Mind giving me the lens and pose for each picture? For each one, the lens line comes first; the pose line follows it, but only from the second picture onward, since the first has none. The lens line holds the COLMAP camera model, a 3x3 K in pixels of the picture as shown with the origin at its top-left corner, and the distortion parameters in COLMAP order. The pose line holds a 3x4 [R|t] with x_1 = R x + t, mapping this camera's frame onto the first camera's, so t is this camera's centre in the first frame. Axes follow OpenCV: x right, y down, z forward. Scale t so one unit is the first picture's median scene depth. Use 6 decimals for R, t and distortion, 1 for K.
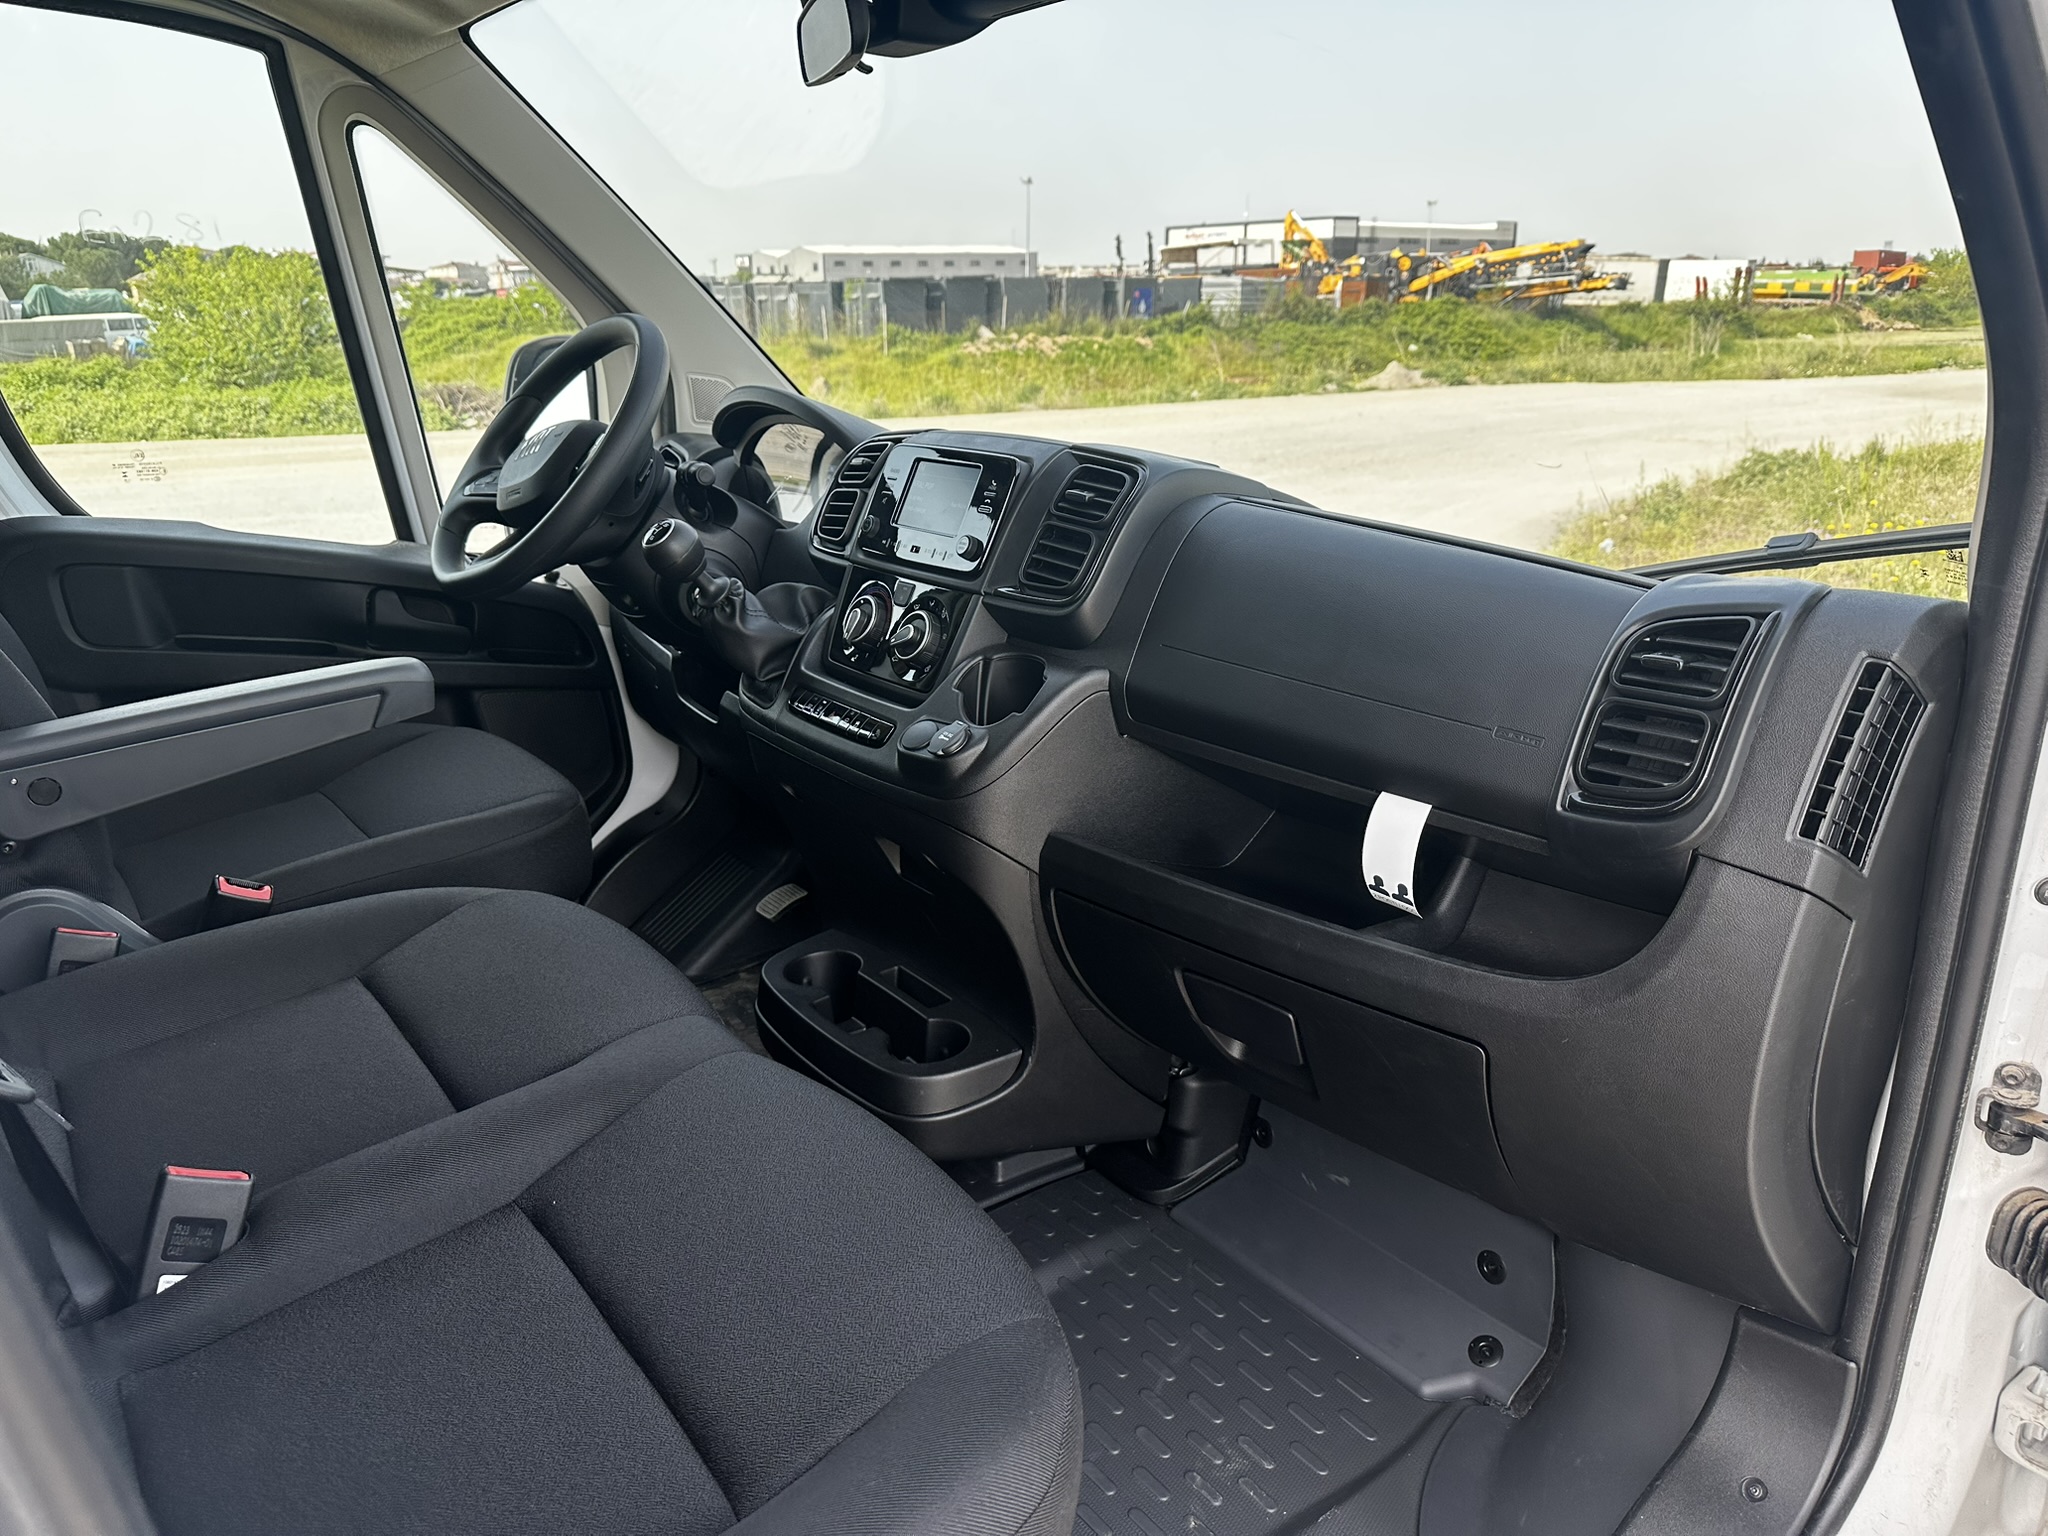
lens RADIAL K [[1477.5, 0, 1024.0], [0, 1477.5, 768.0], [0, 0, 1]] dist [0.009422, 0.001196]
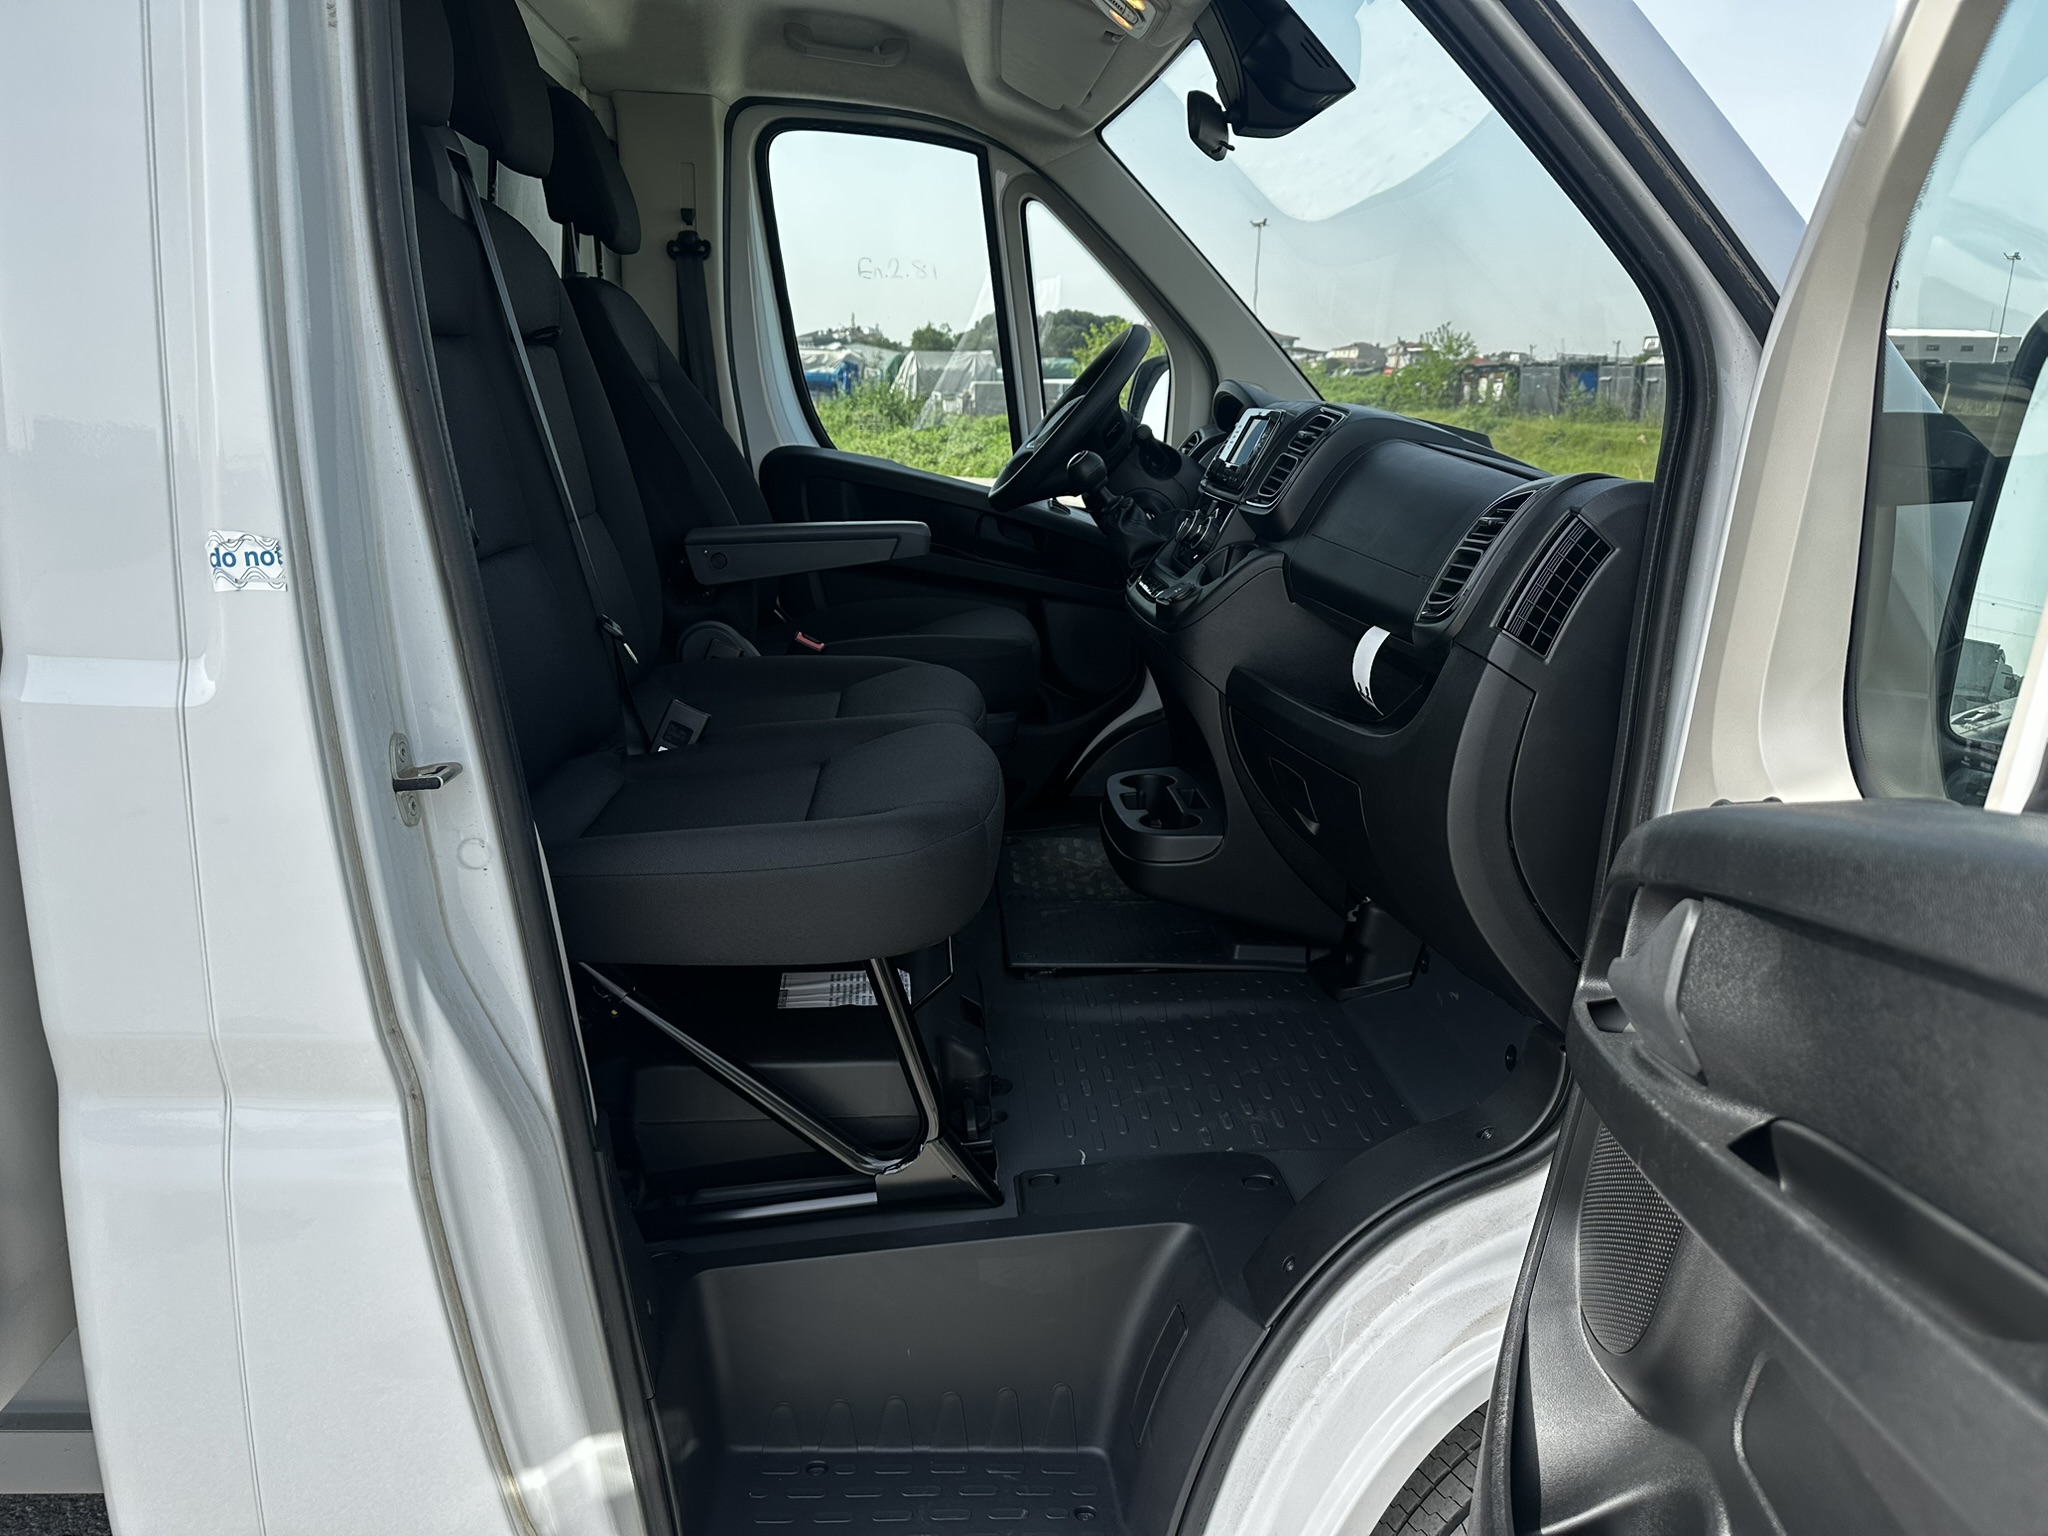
lens RADIAL K [[1450.7, 0, 1024.0], [0, 1450.7, 768.0], [0, 0, 1]] dist [0.124829, 0.000253]
pose [[0.840762, 0.168131, -0.514638, 0.440211], [-0.194781, 0.980844, 0.002226, 0.132910], [0.505154, 0.098371, 0.857405, -0.237610]]
